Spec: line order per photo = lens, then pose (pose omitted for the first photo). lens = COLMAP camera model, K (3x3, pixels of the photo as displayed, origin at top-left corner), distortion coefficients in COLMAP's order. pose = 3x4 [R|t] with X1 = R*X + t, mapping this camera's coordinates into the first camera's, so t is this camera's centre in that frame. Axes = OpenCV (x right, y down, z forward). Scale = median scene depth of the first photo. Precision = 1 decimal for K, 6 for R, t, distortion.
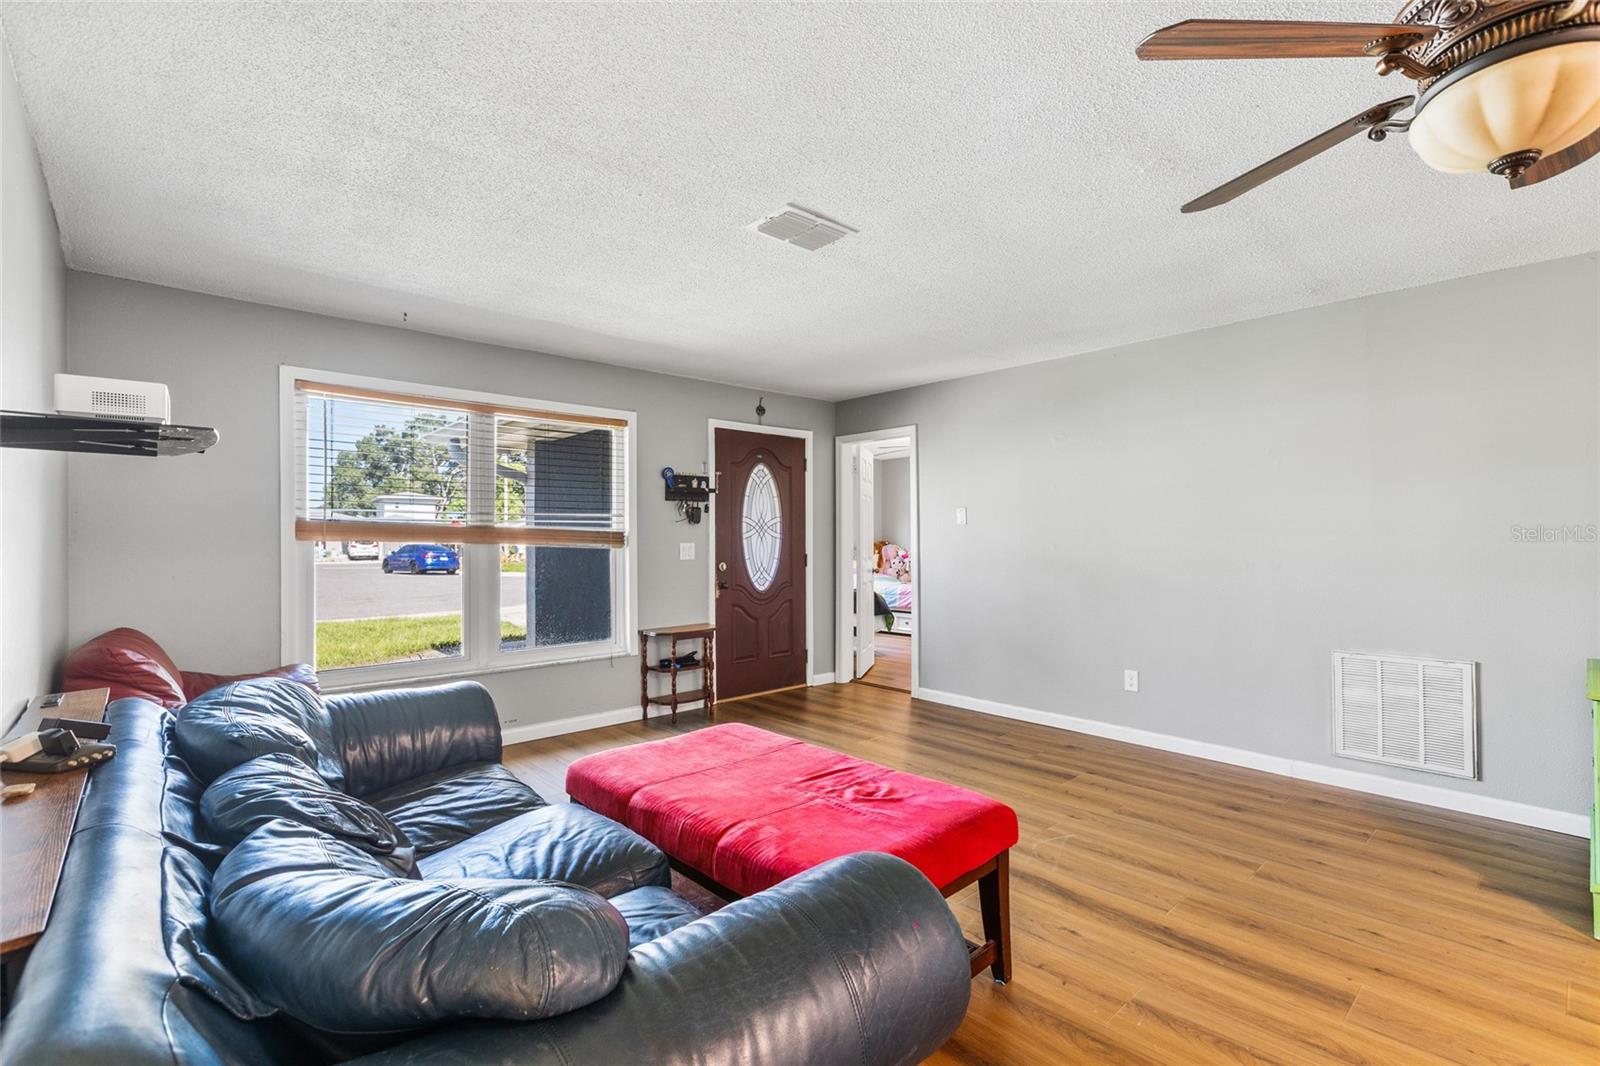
lens RADIAL K [[715.3, 0, 791.8], [0, 715.3, 531.8], [0, 0, 1]] dist [0.008452, -0.002921]
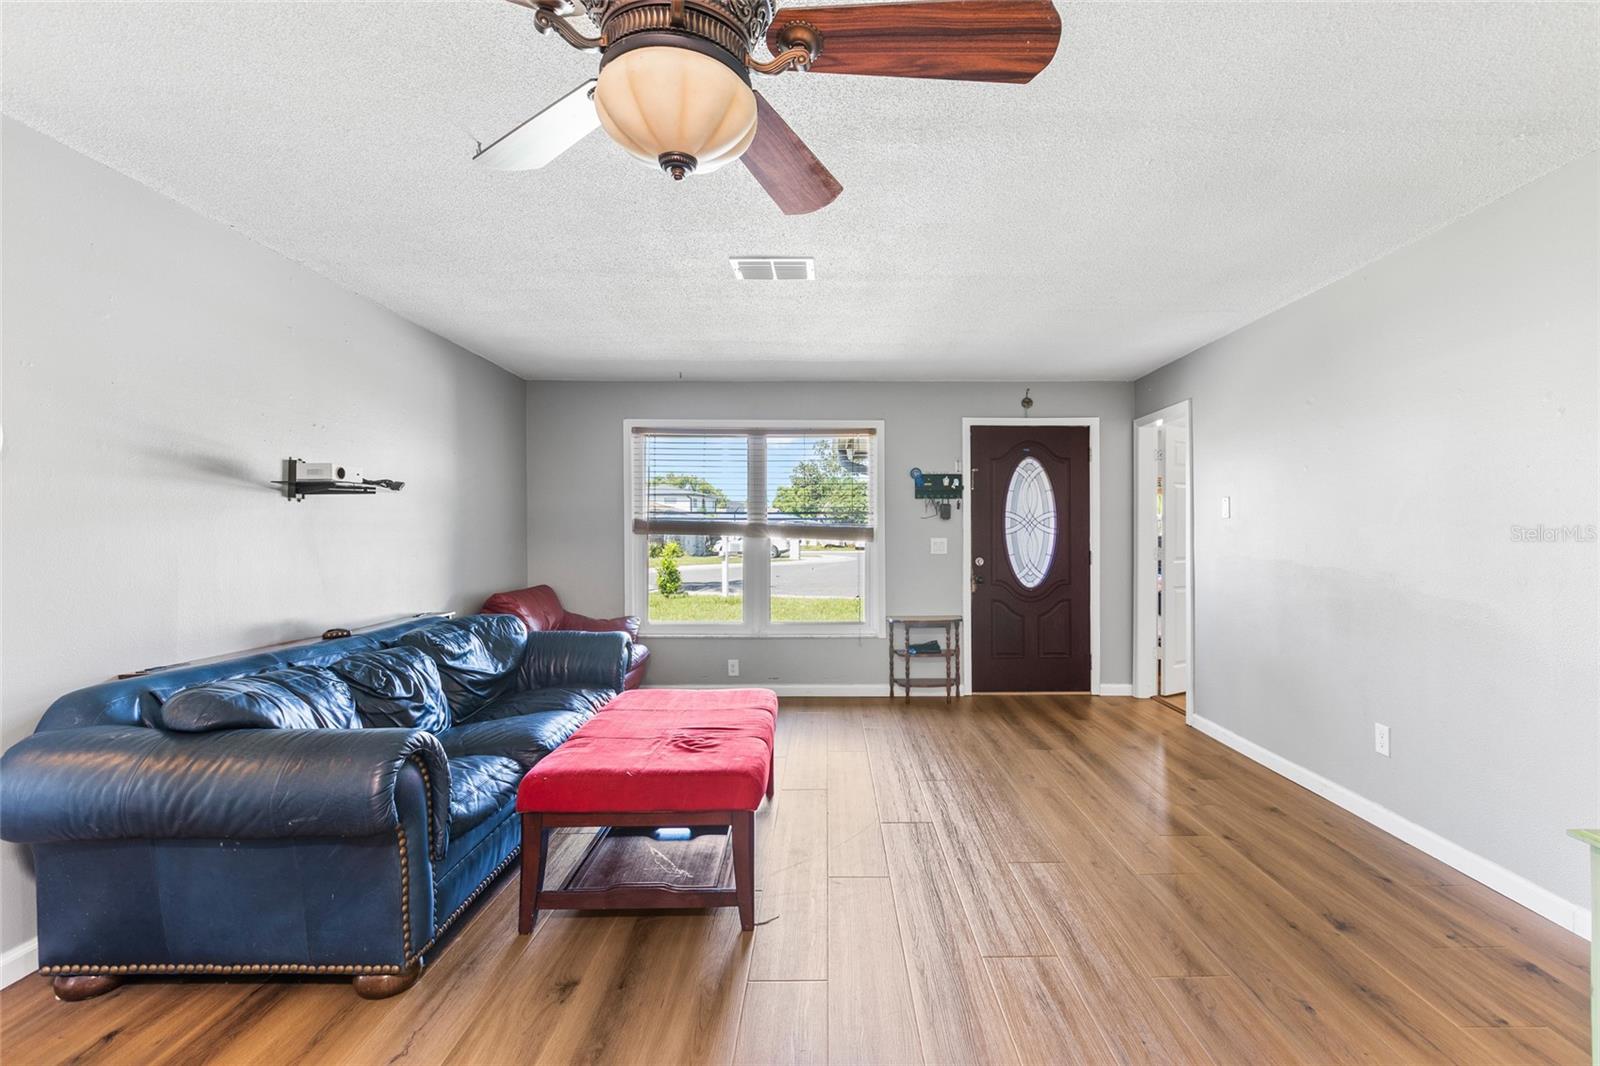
lens RADIAL K [[715.3, 0, 825.2], [0, 715.3, 531.4], [0, 0, 1]] dist [0.008452, -0.002921]
pose [[0.752829, 0.001053, -0.658215, 0.462657], [0.004075, 0.999972, 0.006260, -0.001834], [0.658204, -0.007395, 0.752804, 0.100390]]
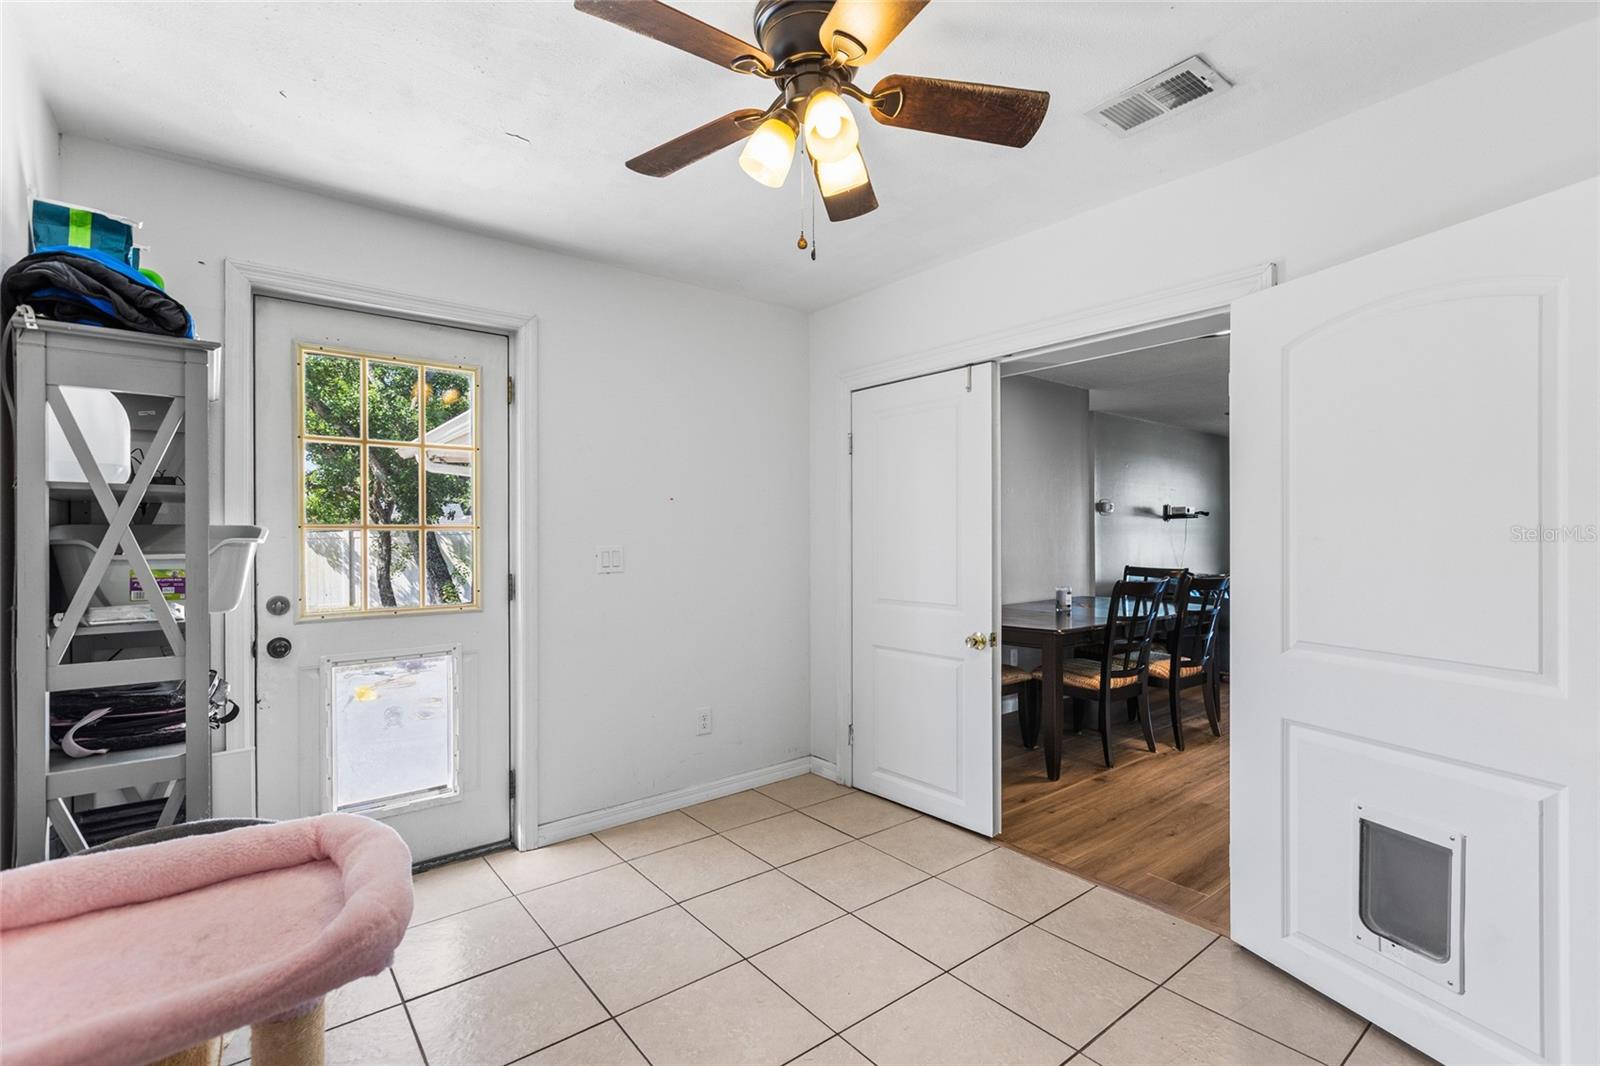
lens RADIAL K [[715.3, 0, 798.5], [0, 715.3, 536.7], [0, 0, 1]] dist [0.008452, -0.002921]
pose [[-0.064134, 0.001561, -0.997940, 1.333580], [0.014134, 0.999900, 0.000656, -0.007244], [0.997841, -0.014063, -0.064149, -0.454450]]
